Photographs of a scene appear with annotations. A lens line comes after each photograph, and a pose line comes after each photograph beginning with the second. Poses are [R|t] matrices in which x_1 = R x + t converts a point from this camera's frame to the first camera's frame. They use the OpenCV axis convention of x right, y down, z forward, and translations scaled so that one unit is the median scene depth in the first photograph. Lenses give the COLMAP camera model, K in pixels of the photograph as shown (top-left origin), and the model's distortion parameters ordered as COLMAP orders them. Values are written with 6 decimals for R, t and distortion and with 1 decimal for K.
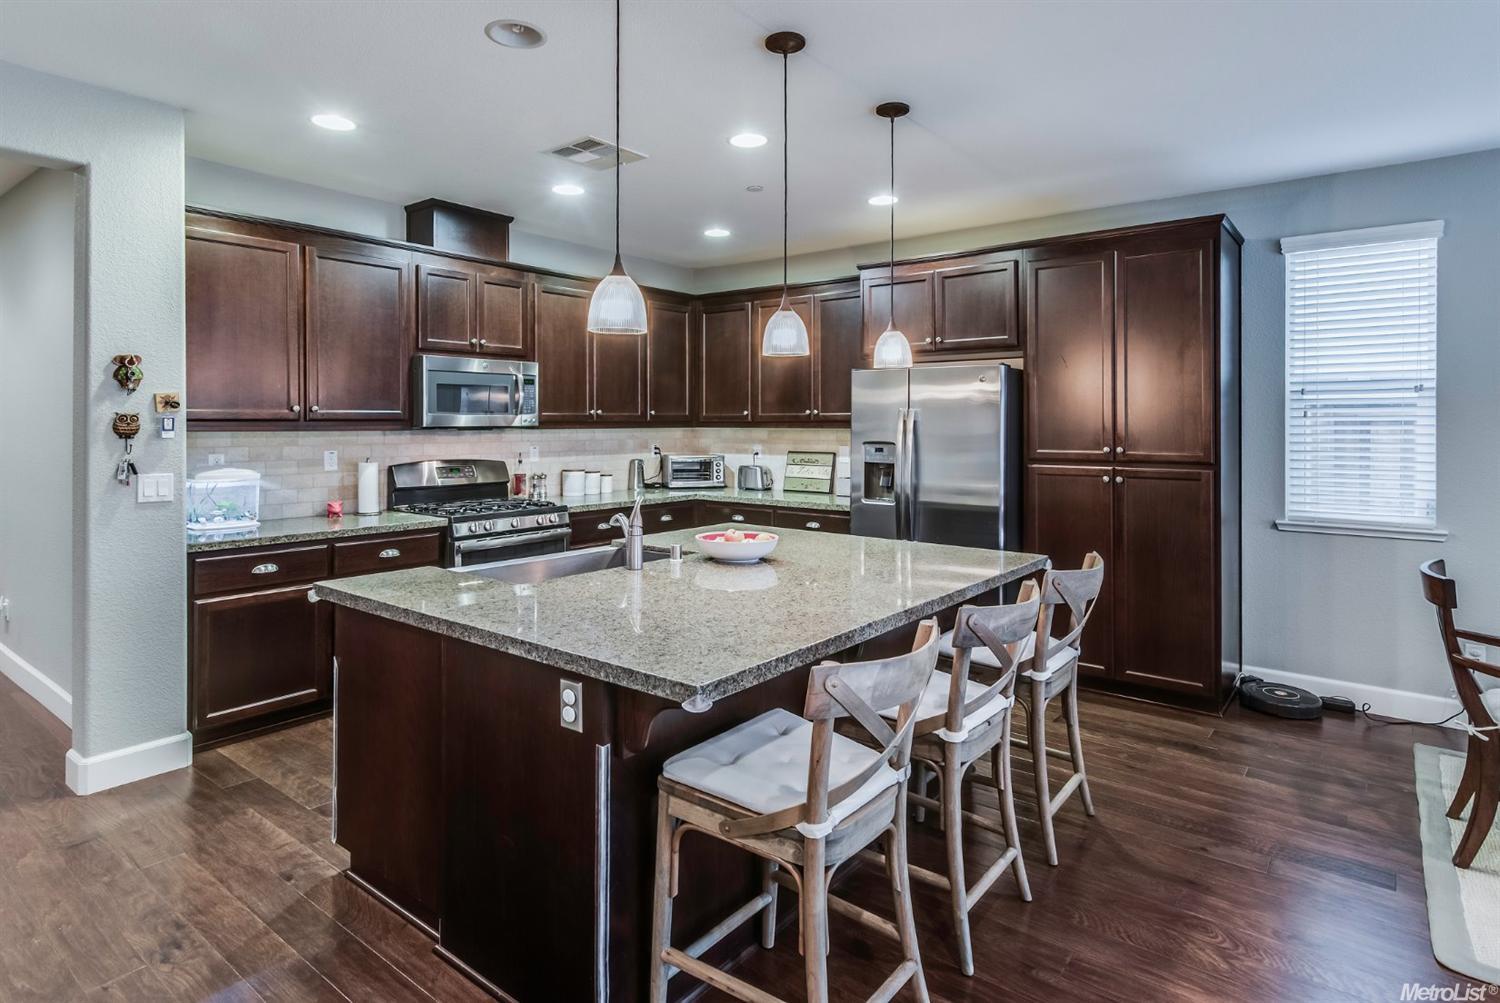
lens RADIAL K [[781.2, 0, 832.2], [0, 781.2, 424.4], [0, 0, 1]] dist [0.004834, 0.002167]
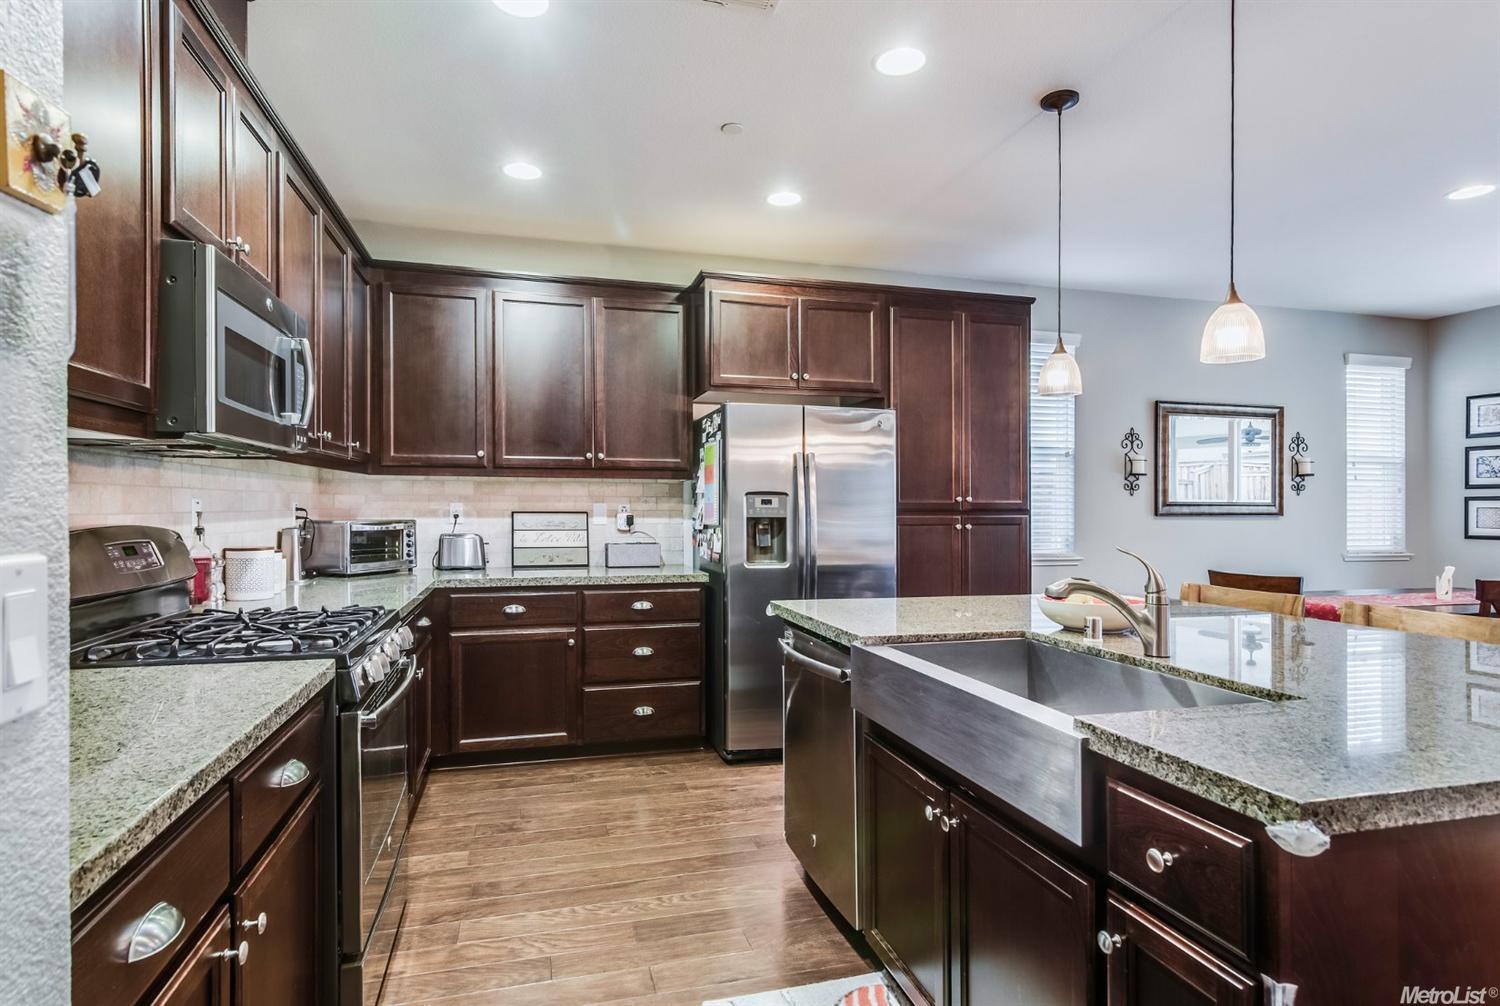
lens RADIAL K [[781.2, 0, 740.3], [0, 781.2, 505.6], [0, 0, 1]] dist [0.004834, 0.002167]
pose [[0.654527, -0.002884, 0.756033, -0.570510], [0.001746, 0.999996, 0.002303, 0.034421], [-0.756037, -0.000187, 0.654529, 0.484884]]
